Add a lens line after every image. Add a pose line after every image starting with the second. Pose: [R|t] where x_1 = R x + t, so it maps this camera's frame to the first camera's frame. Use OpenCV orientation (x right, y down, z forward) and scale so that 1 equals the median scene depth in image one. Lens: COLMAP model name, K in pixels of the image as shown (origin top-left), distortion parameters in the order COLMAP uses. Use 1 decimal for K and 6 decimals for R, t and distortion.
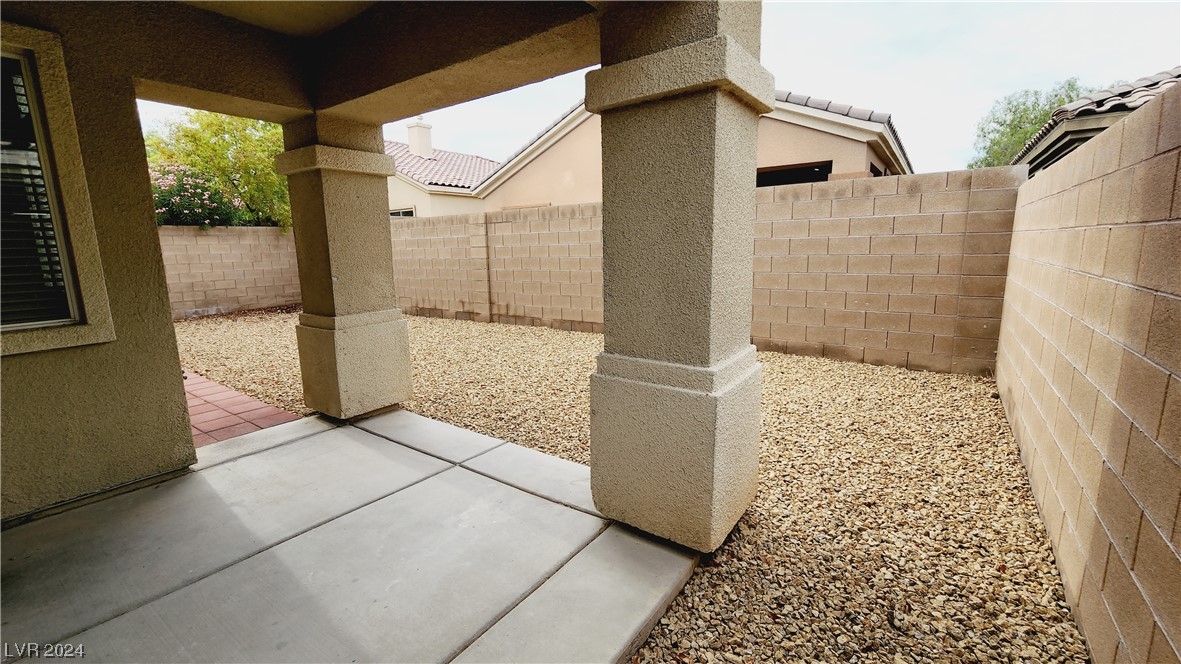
lens RADIAL K [[487.8, 0, 587.3], [0, 487.8, 330.5], [0, 0, 1]] dist [-0.002310, -0.000180]
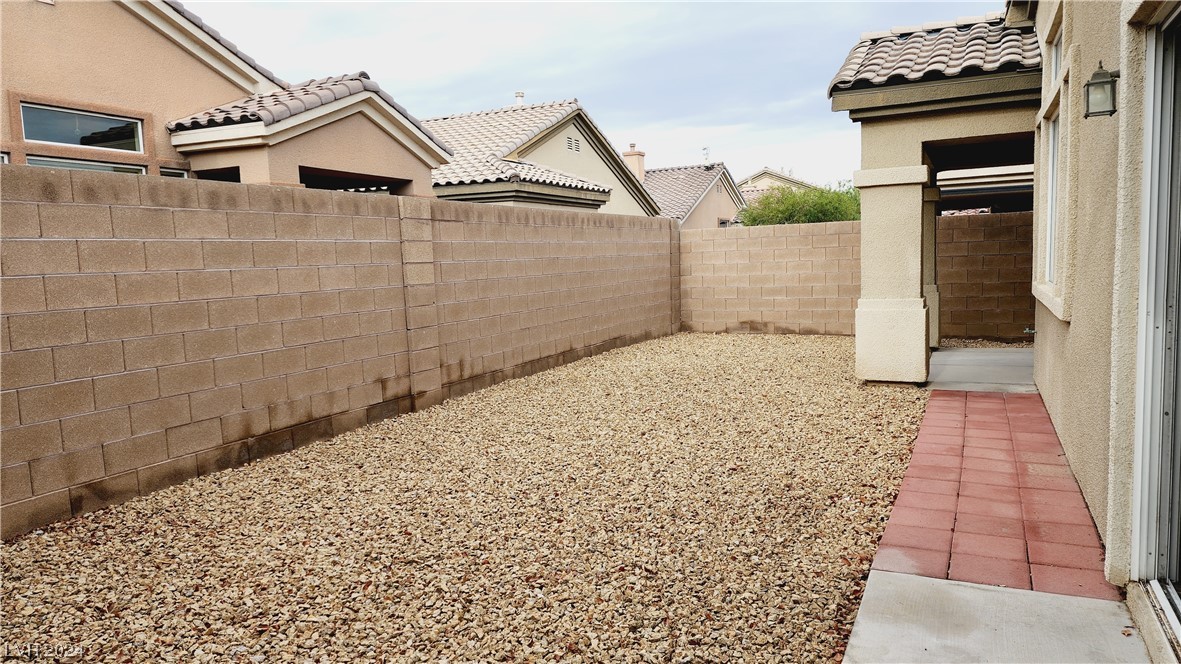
lens RADIAL K [[793.4, 0, 590.1], [0, 793.4, 334.1], [0, 0, 1]] dist [0.072535, -0.063181]
pose [[-0.175138, -0.068714, 0.982143, -1.036812], [0.203566, 0.973478, 0.104408, -0.141020], [-0.963269, 0.218217, -0.156506, 0.923809]]
